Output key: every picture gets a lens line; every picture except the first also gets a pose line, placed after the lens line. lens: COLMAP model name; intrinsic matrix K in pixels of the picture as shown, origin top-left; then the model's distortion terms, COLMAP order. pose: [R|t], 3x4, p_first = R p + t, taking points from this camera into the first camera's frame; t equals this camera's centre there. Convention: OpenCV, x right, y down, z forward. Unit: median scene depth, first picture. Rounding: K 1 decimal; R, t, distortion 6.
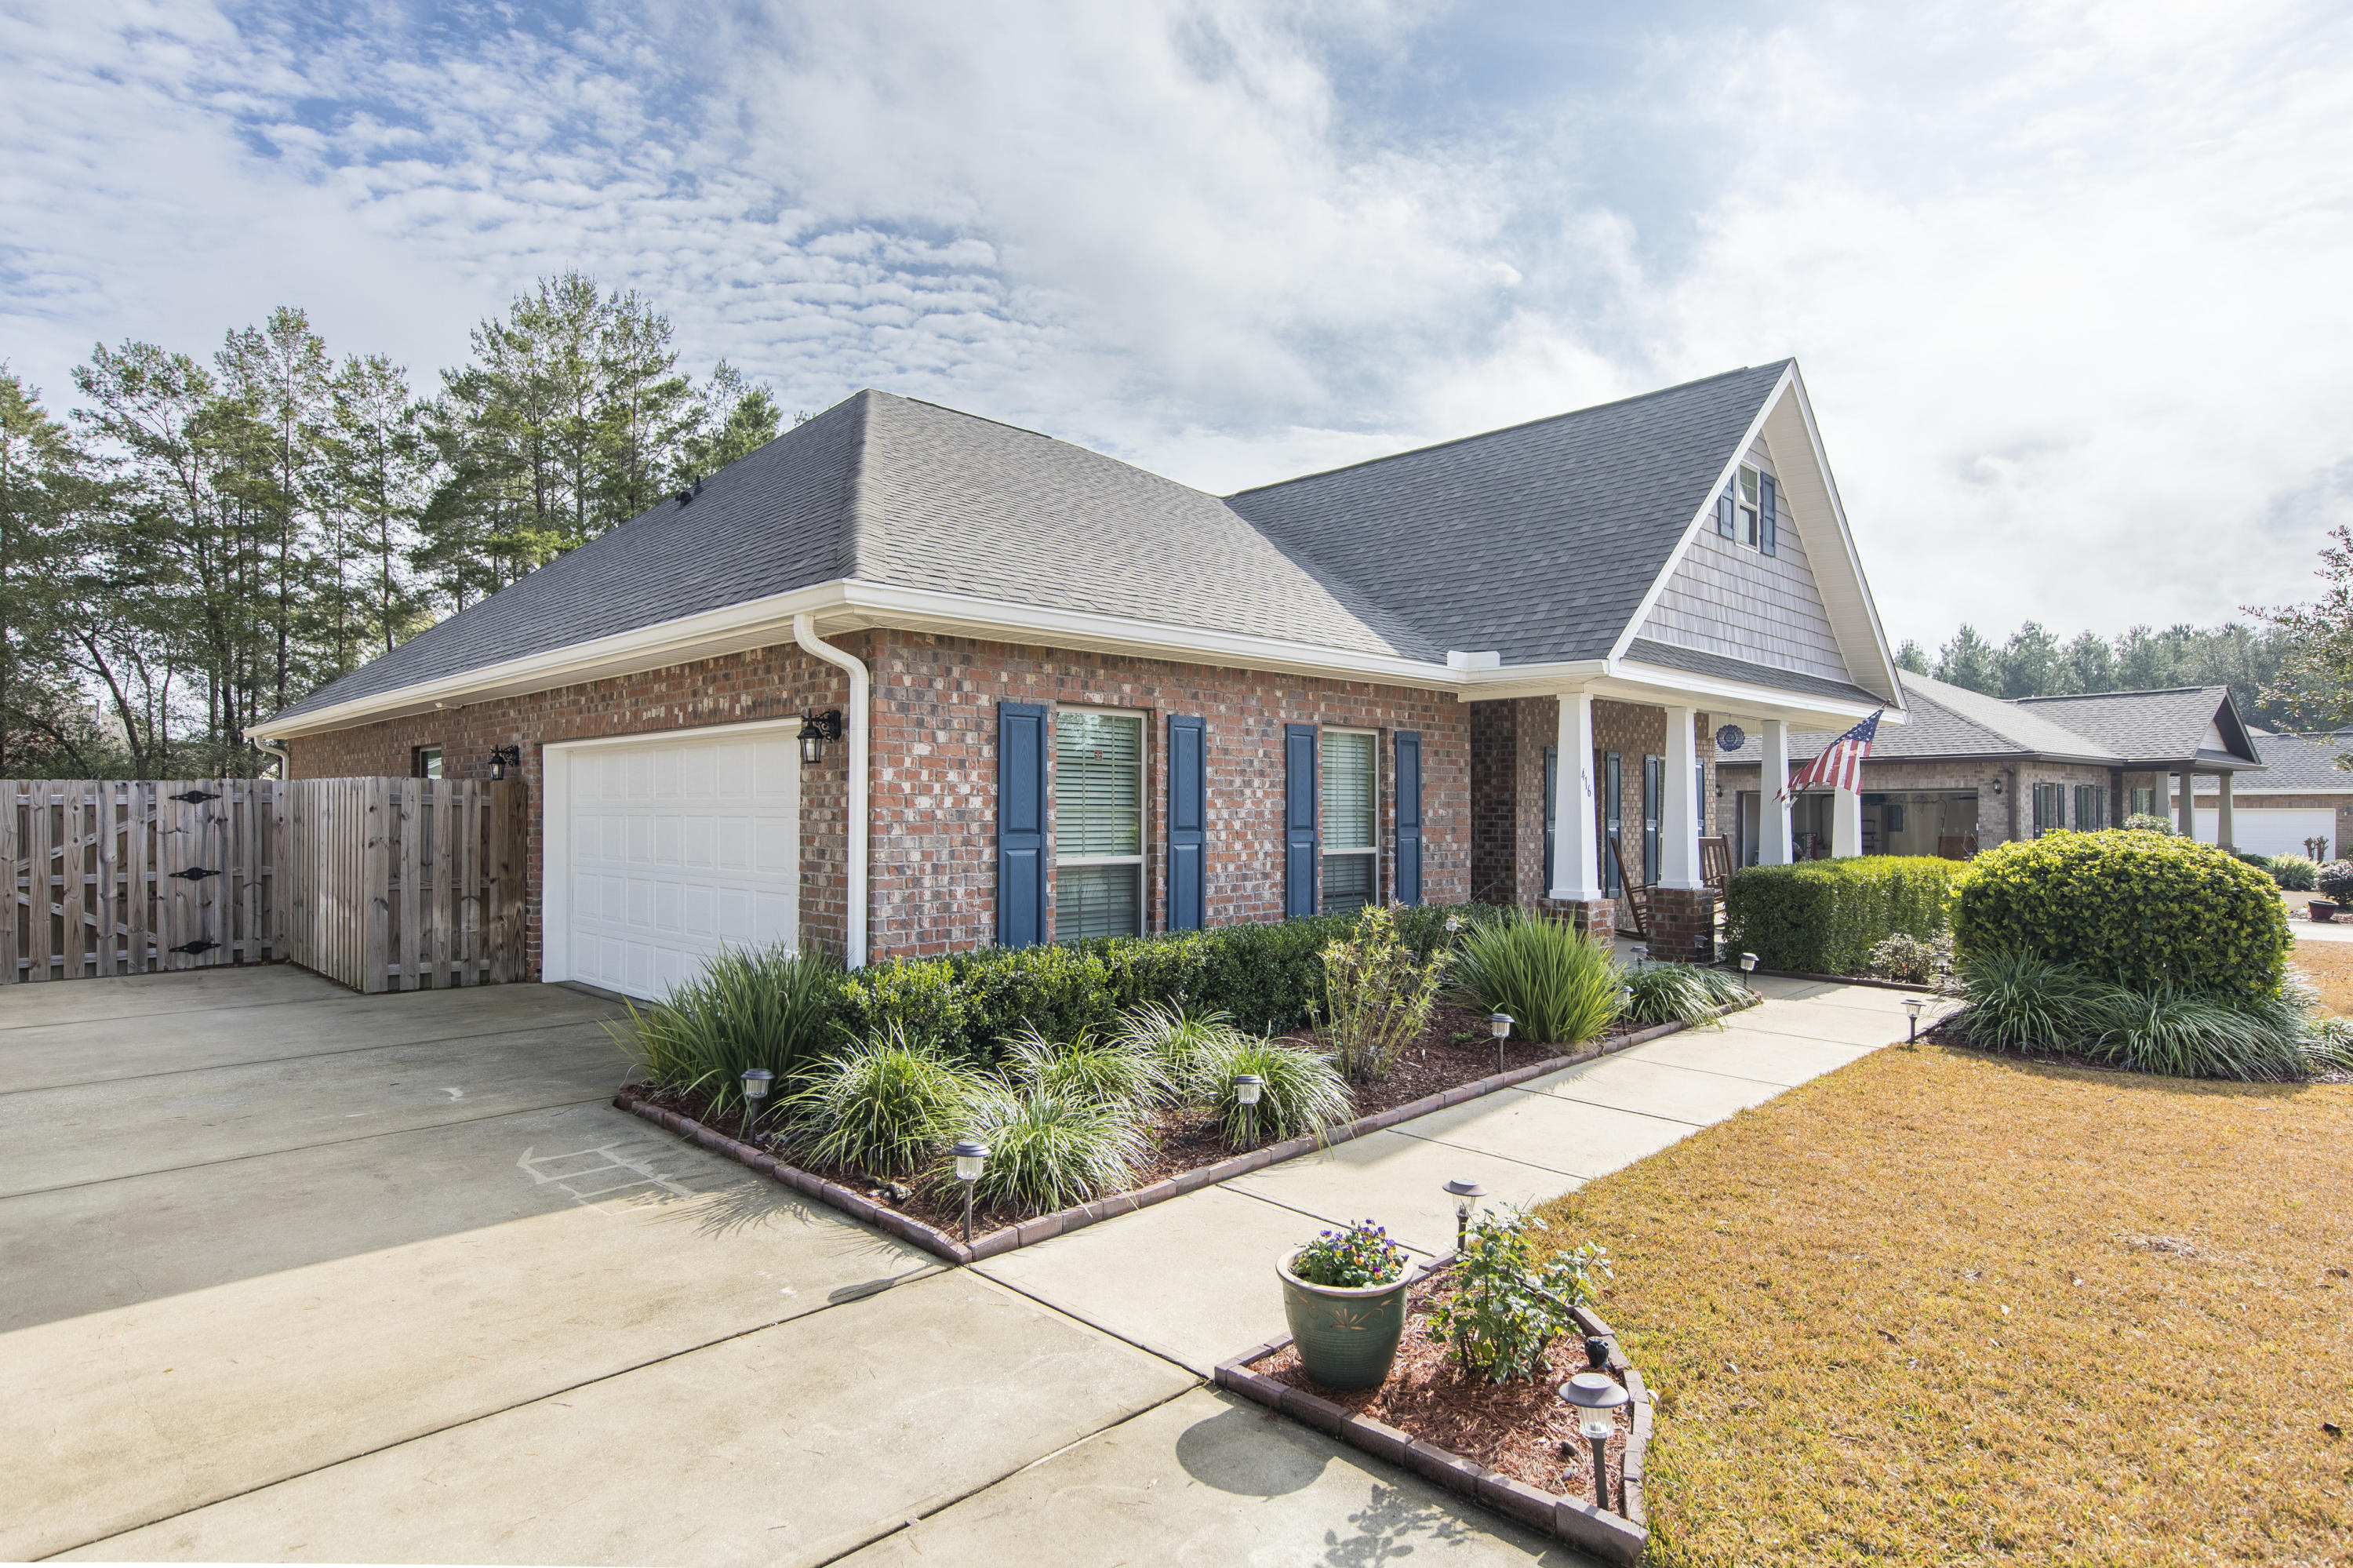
lens RADIAL K [[1205.3, 0, 1176.5], [0, 1205.3, 784.0], [0, 0, 1]] dist [0.003688, -0.000323]
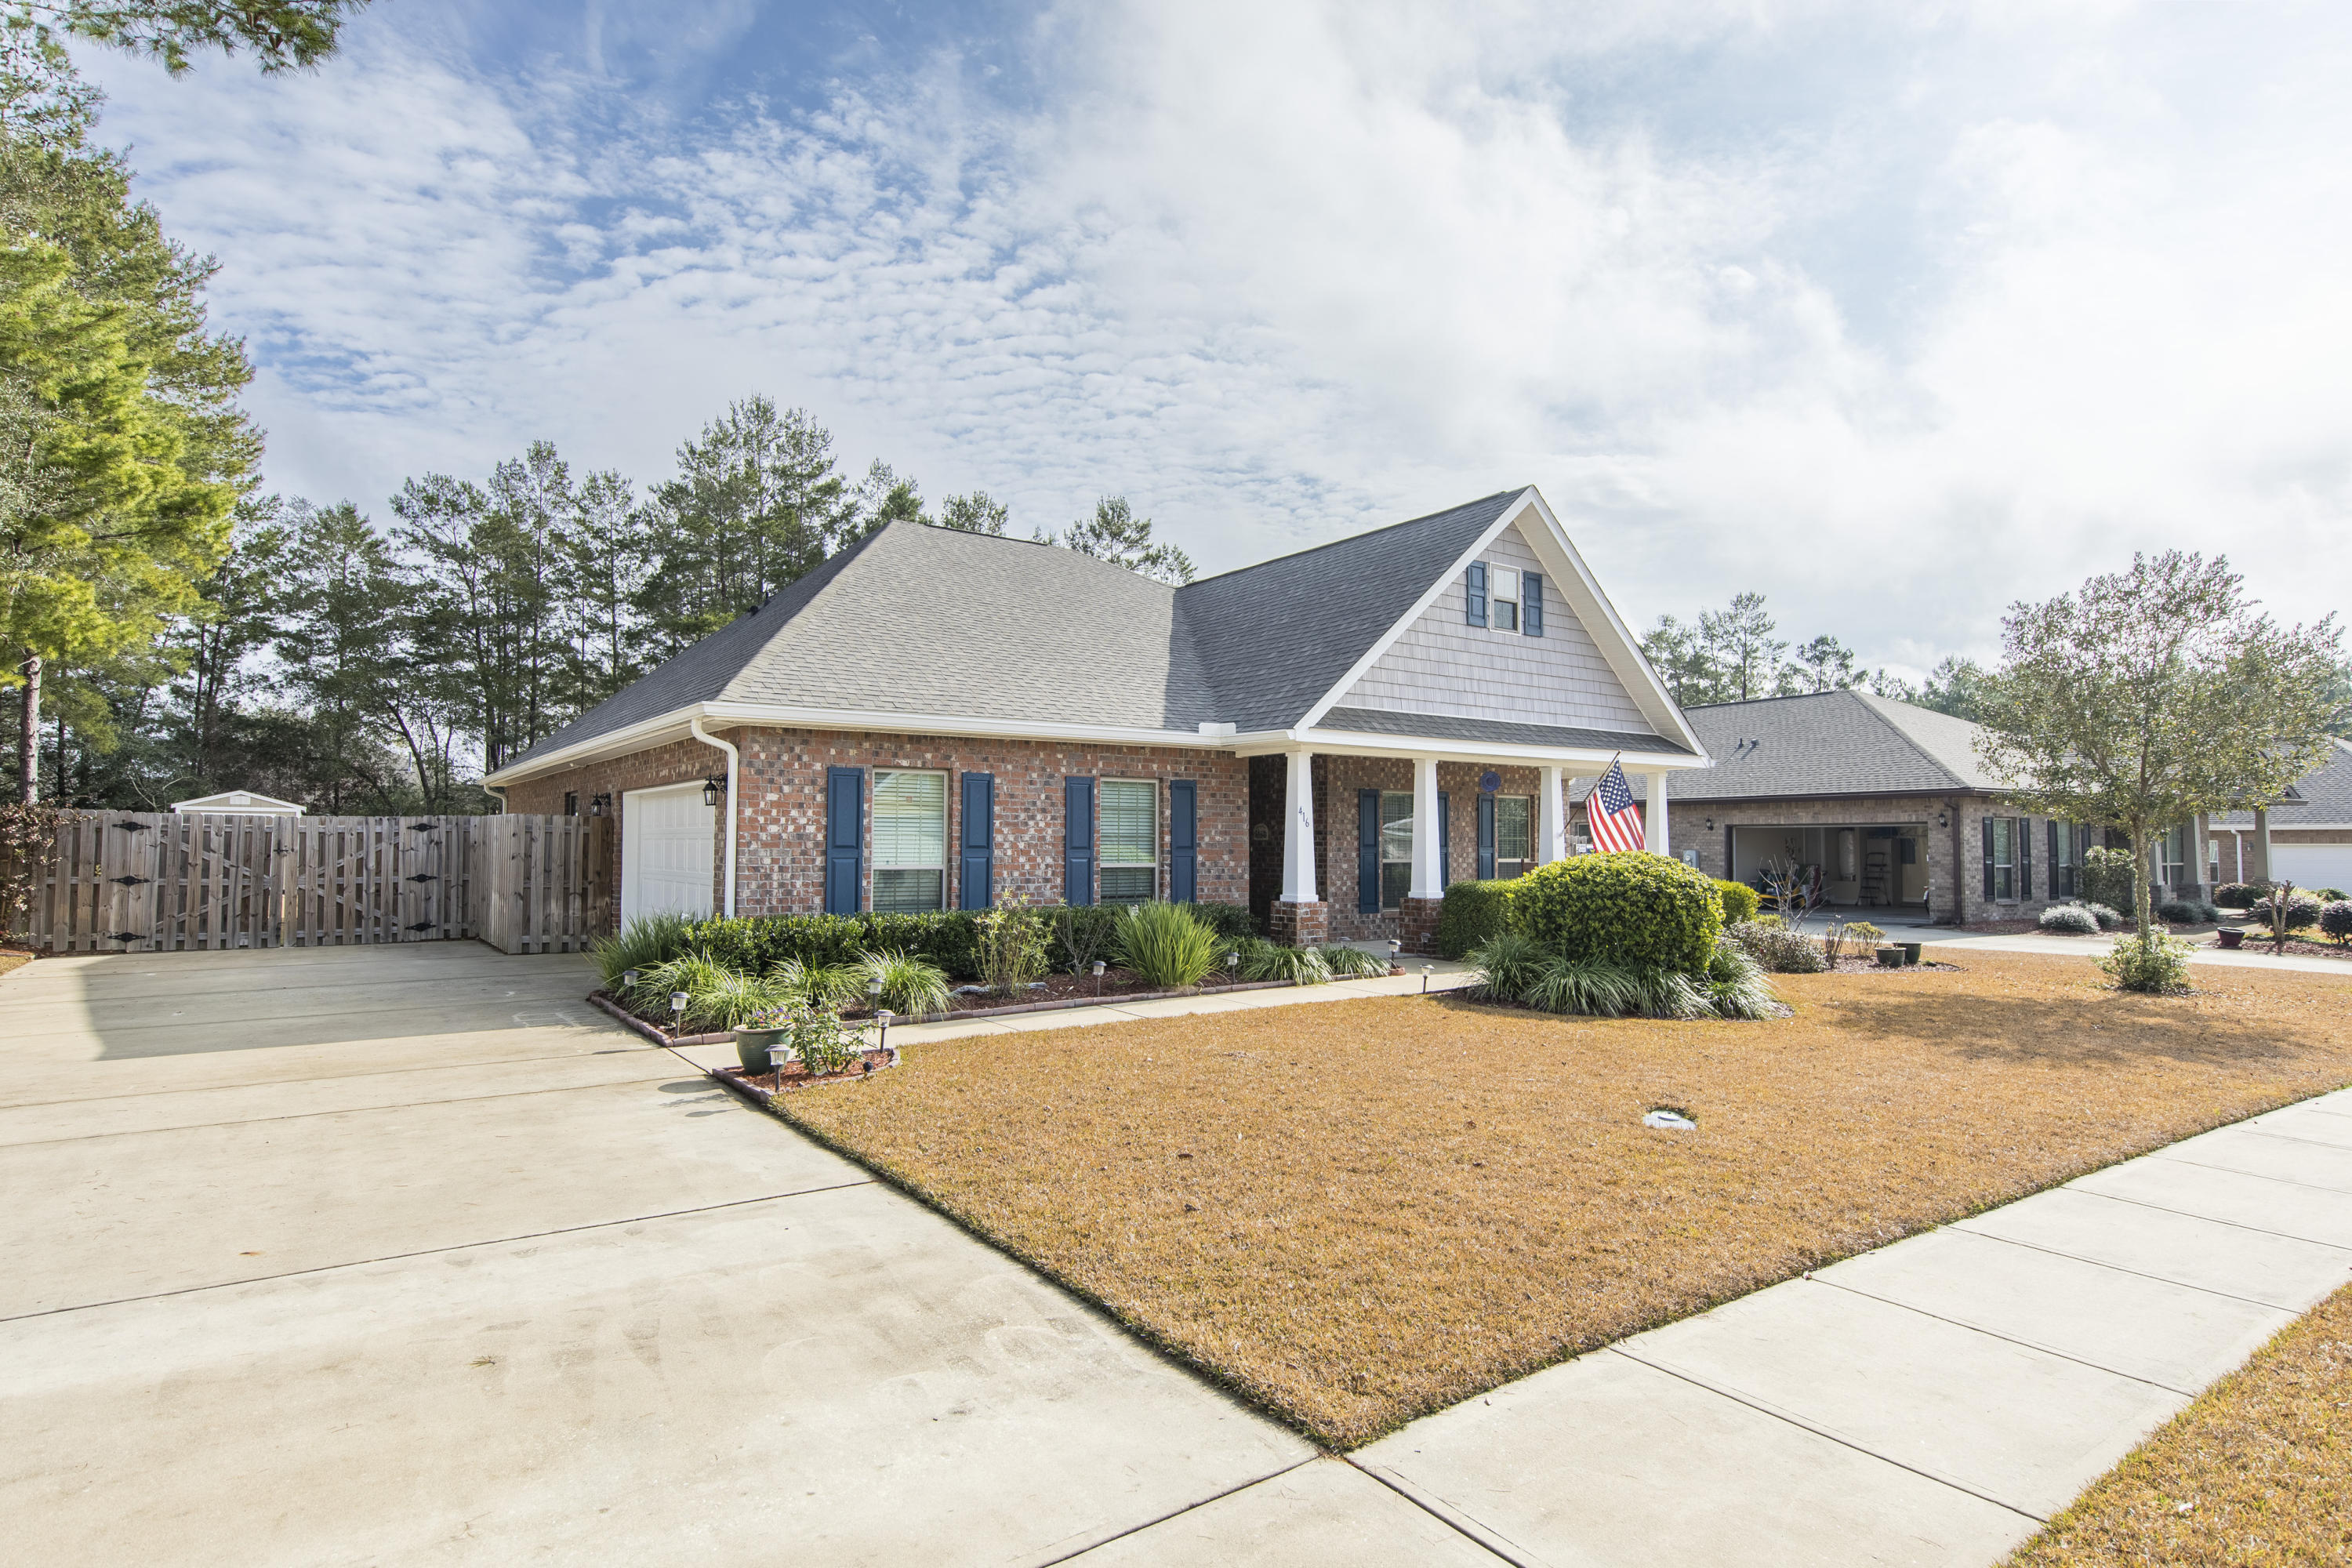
lens RADIAL K [[1187.2, 0, 1169.5], [0, 1187.2, 782.3], [0, 0, 1]] dist [0.001197, 0.000509]
pose [[0.985992, -0.006158, -0.166679, 0.382911], [0.000912, 0.999502, -0.031533, 0.002157], [0.166790, 0.030939, 0.985507, -0.333652]]
